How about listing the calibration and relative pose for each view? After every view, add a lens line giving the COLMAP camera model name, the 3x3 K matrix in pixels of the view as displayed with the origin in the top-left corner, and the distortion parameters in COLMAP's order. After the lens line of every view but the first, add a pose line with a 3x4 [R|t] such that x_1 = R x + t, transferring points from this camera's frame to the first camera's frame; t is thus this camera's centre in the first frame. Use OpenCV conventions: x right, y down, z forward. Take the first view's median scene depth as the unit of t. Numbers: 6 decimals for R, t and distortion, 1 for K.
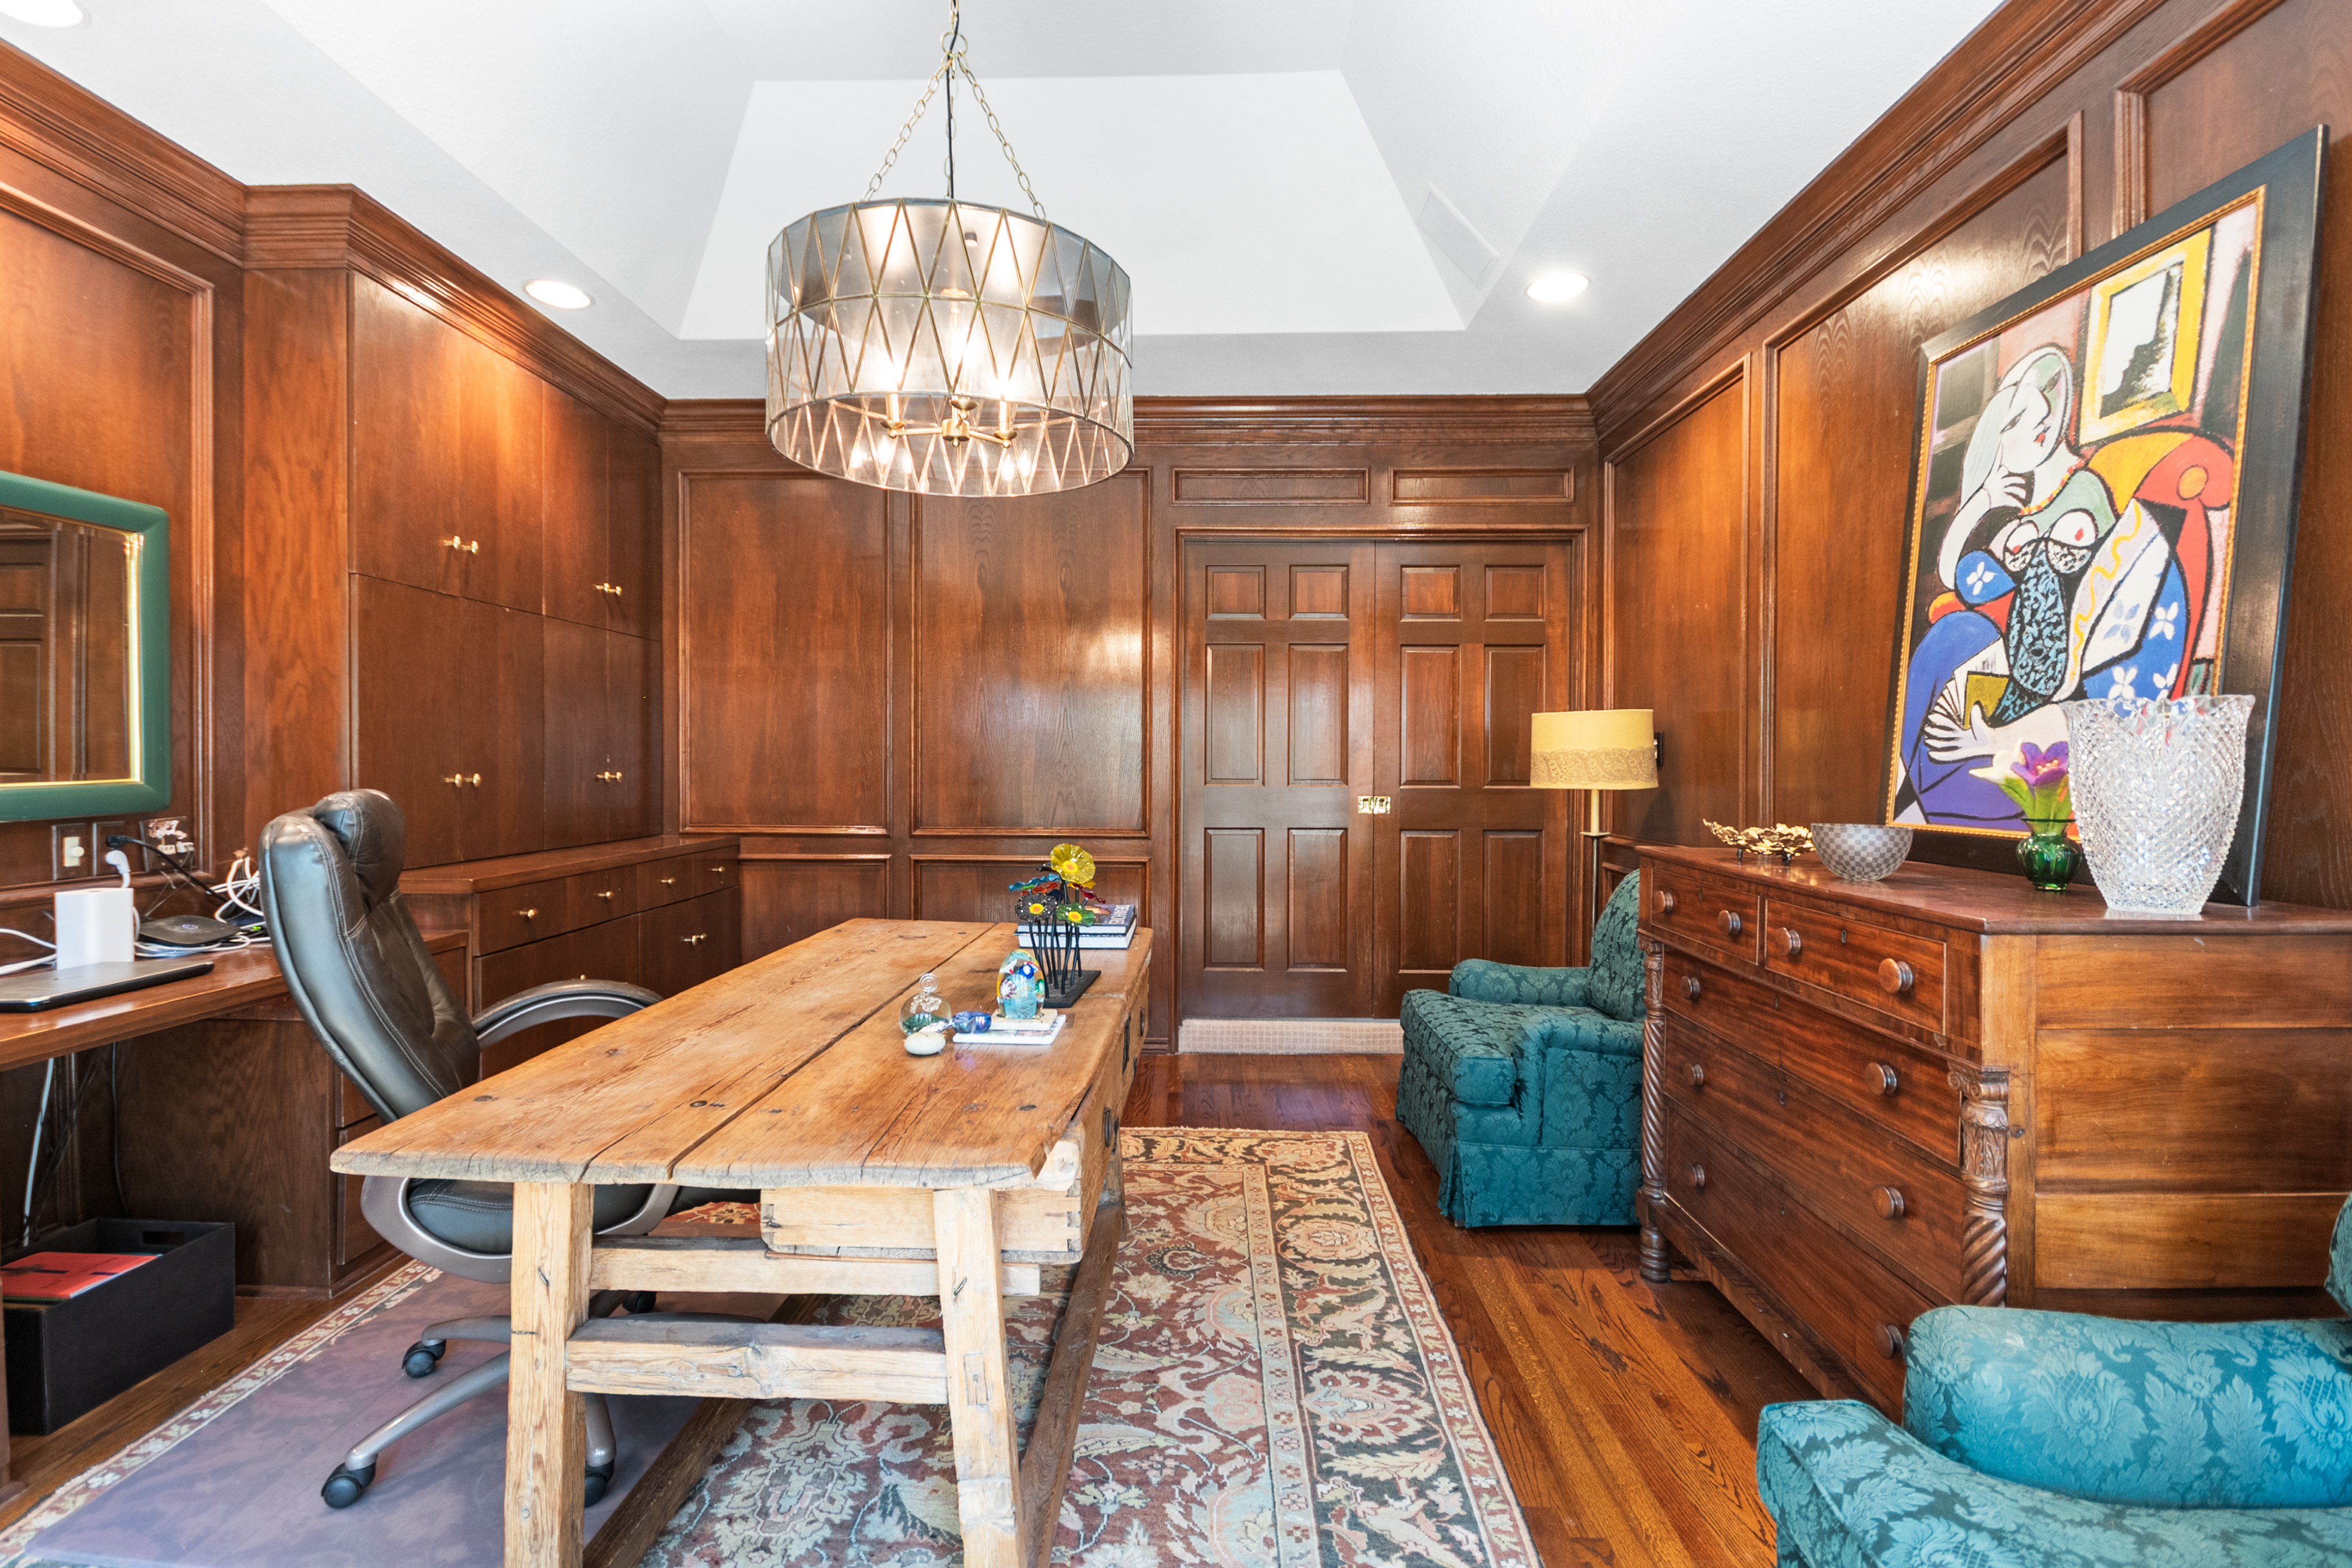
lens RADIAL K [[1024.9, 0, 1172.2], [0, 1024.9, 771.0], [0, 0, 1]] dist [0.016159, -0.013084]
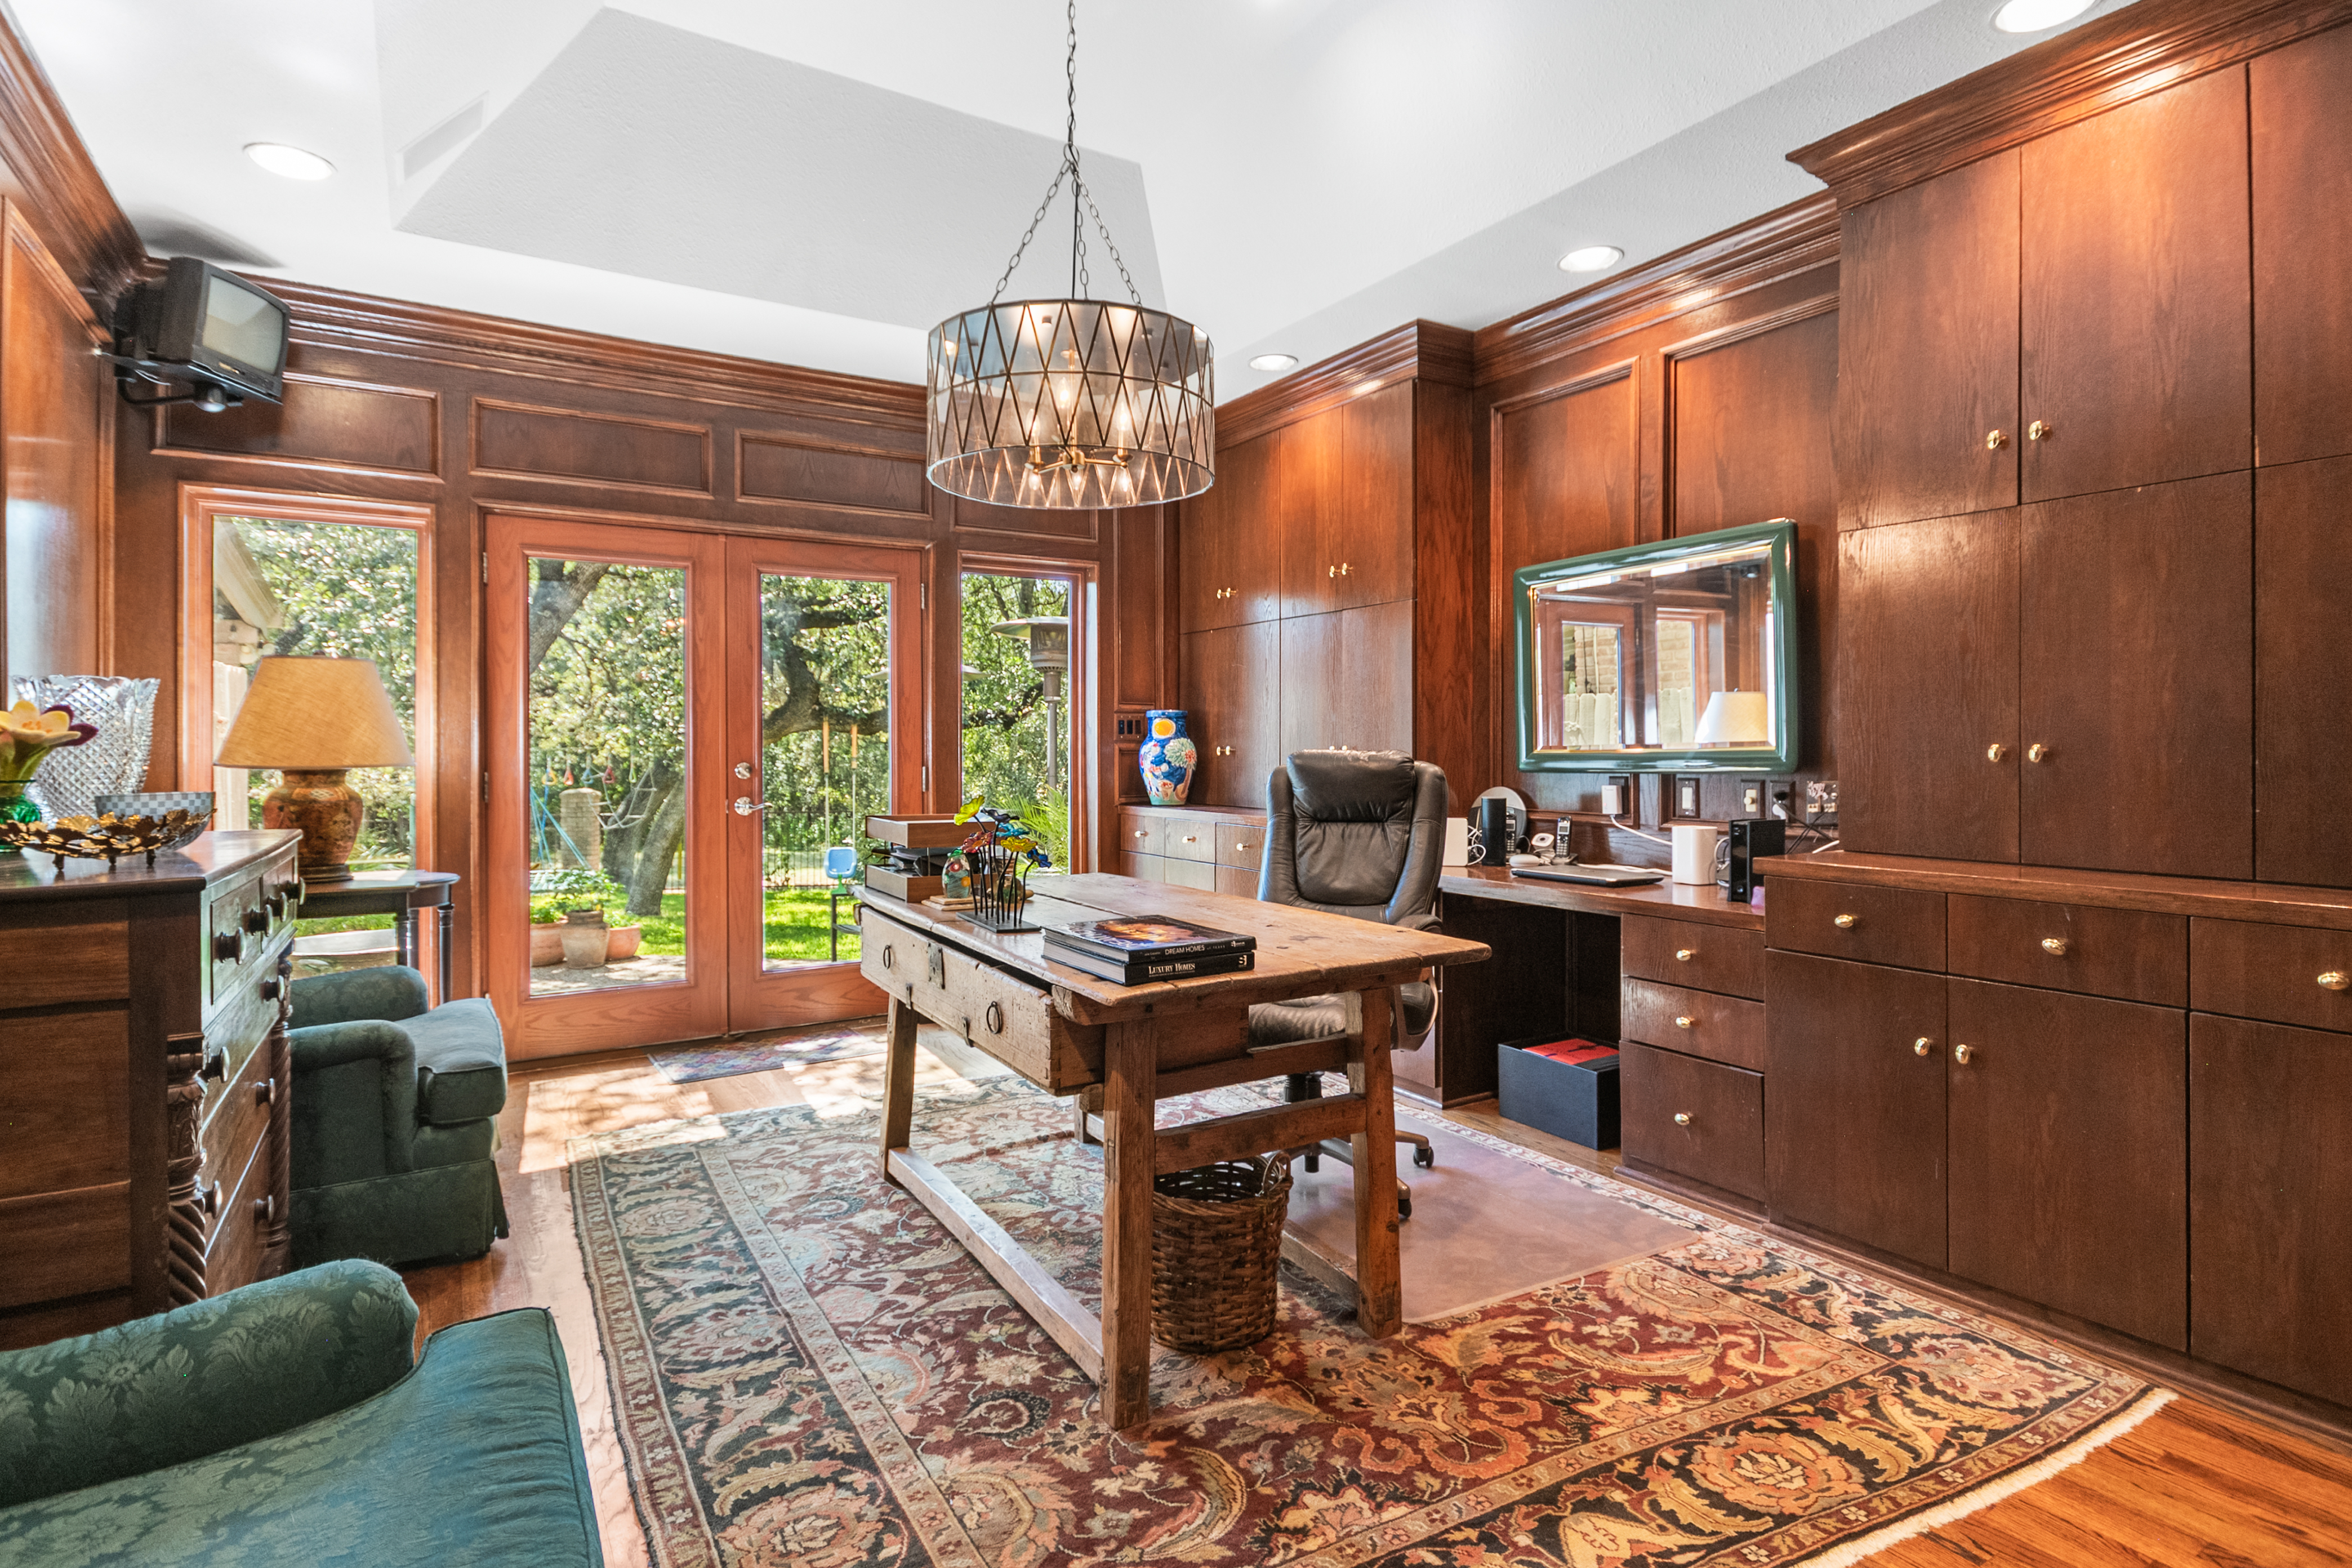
lens RADIAL K [[1203.5, 0, 1179.2], [0, 1203.5, 744.0], [0, 0, 1]] dist [-0.002169, -0.000803]
pose [[-0.837392, -0.000472, -0.546603, 0.474995], [-0.003576, 0.999983, 0.004615, 0.001305], [0.546592, 0.005819, -0.837379, 2.296878]]
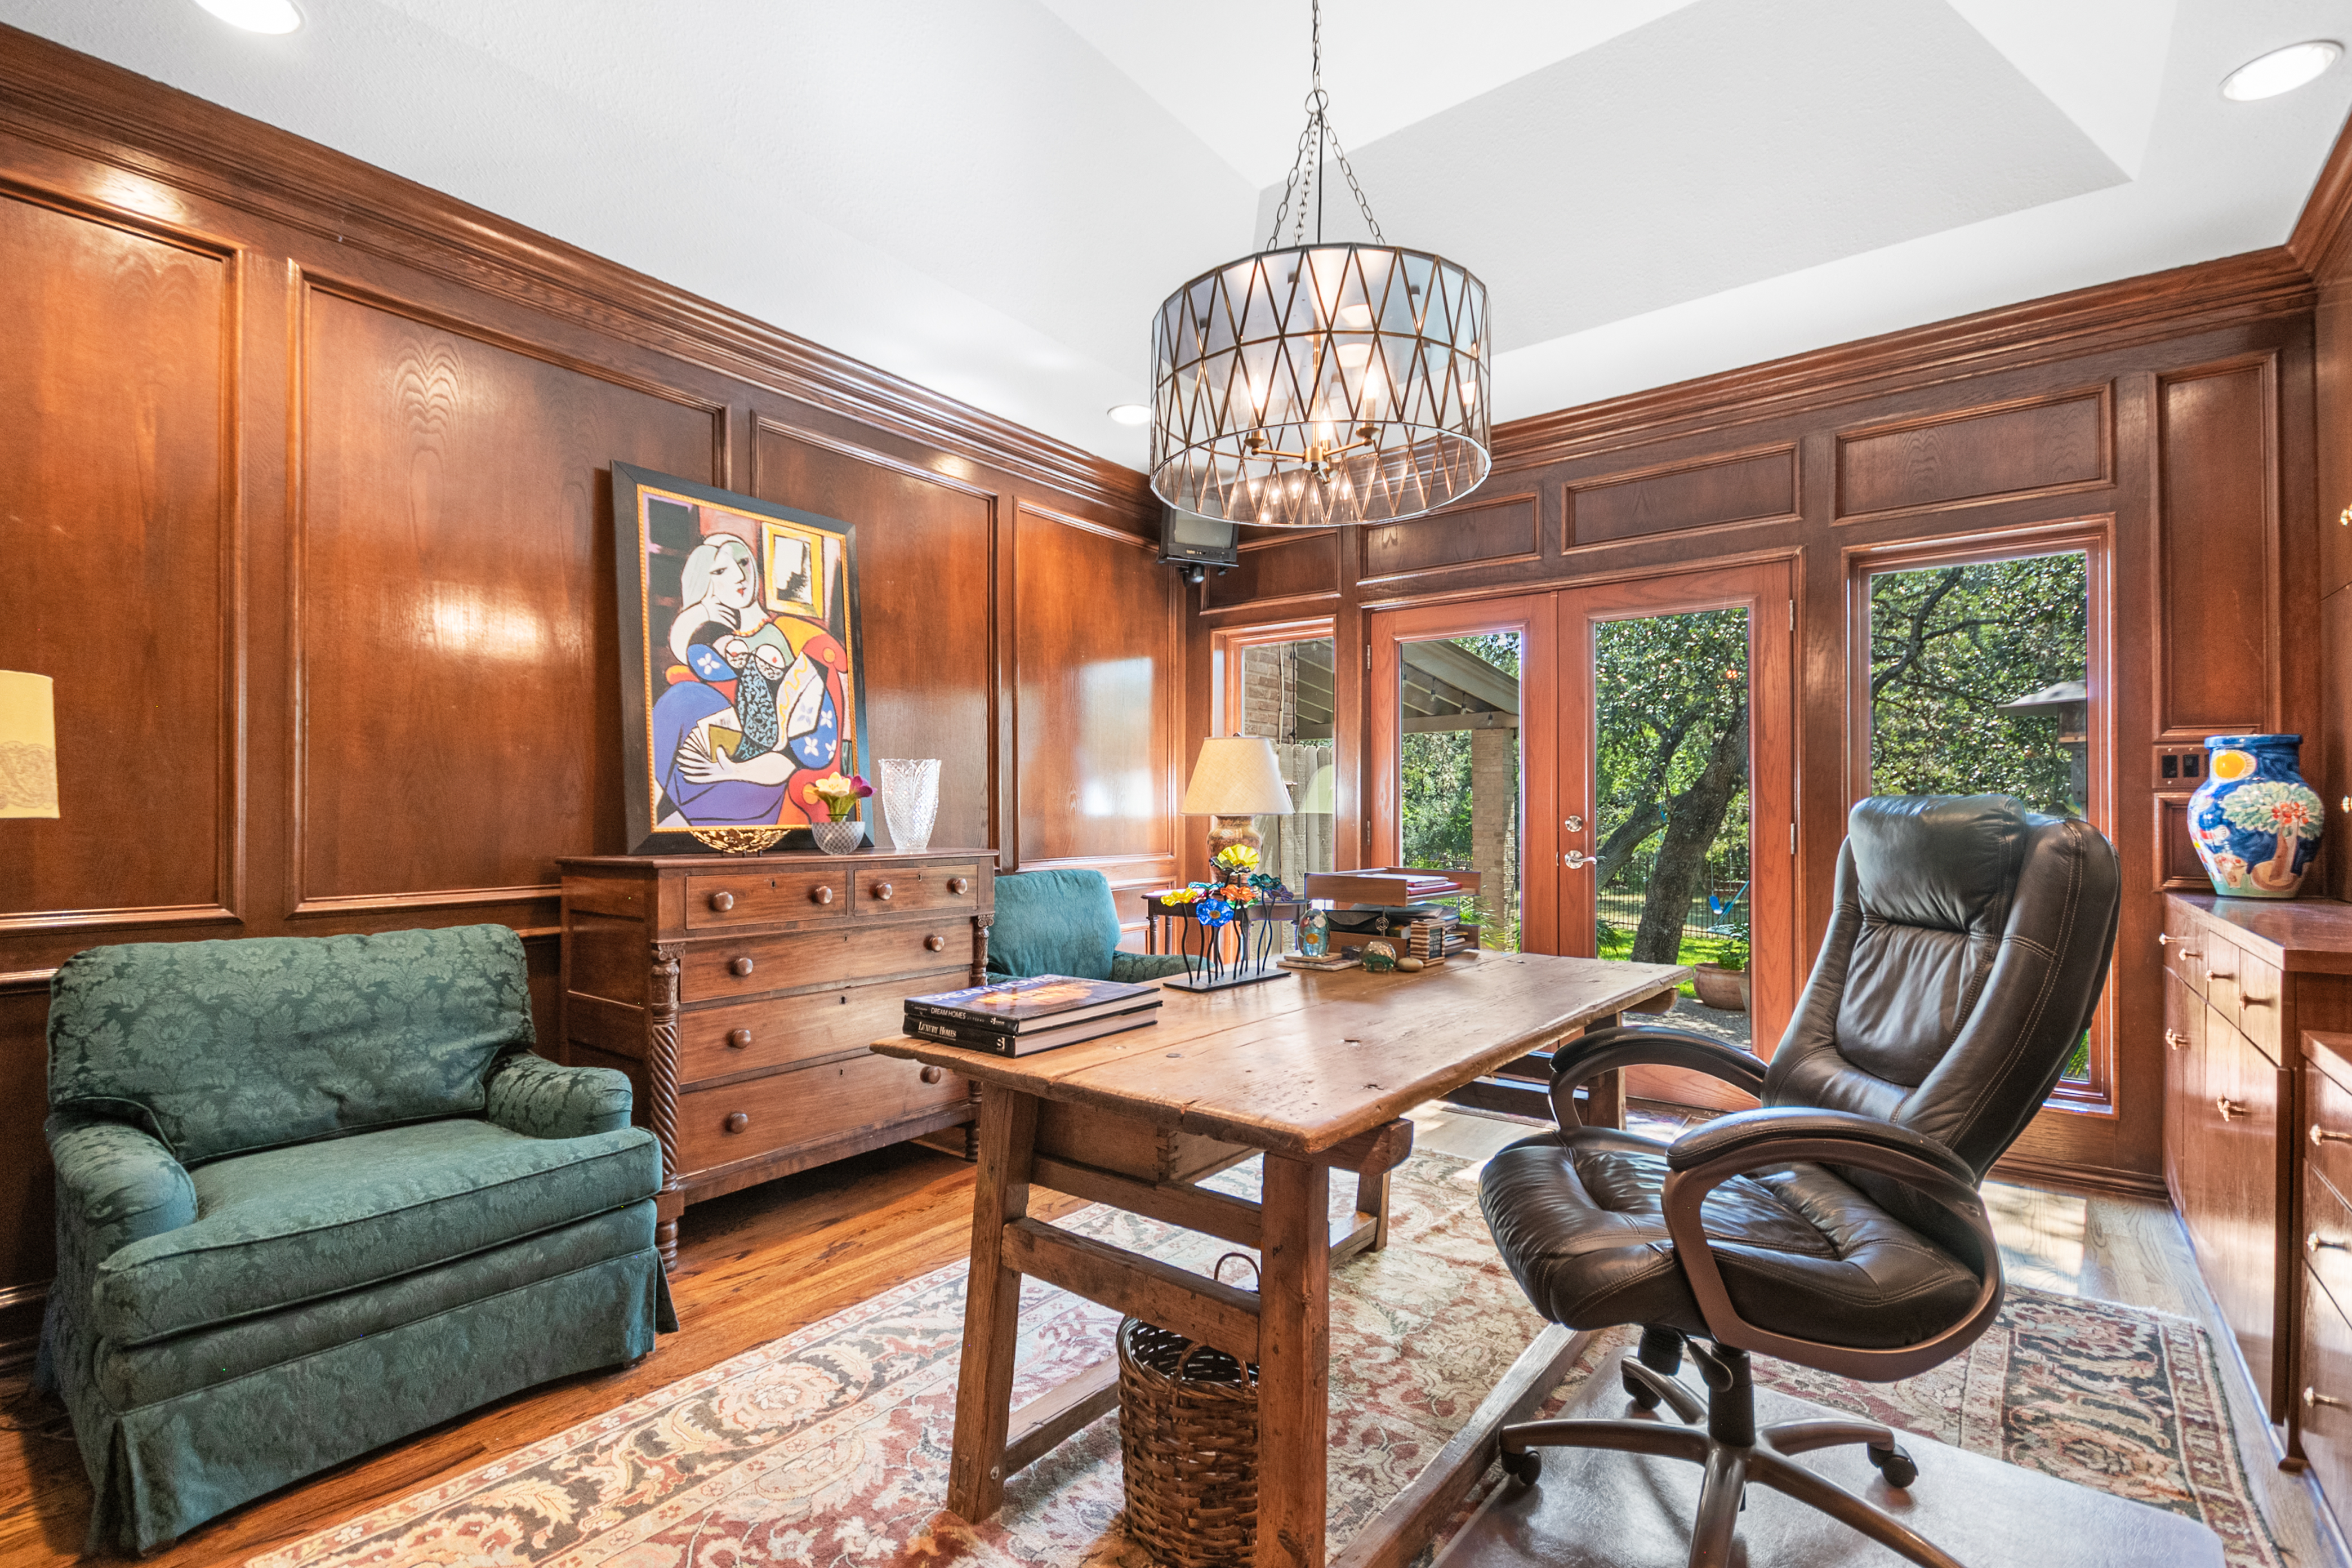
lens RADIAL K [[1060.6, 0, 1157.8], [0, 1060.6, 799.0], [0, 0, 1]] dist [0.003620, -0.000341]
pose [[-0.795320, 0.004226, 0.606176, -0.749806], [0.004214, 0.999990, -0.001442, 0.019645], [-0.606176, 0.001407, -0.795330, 1.980787]]
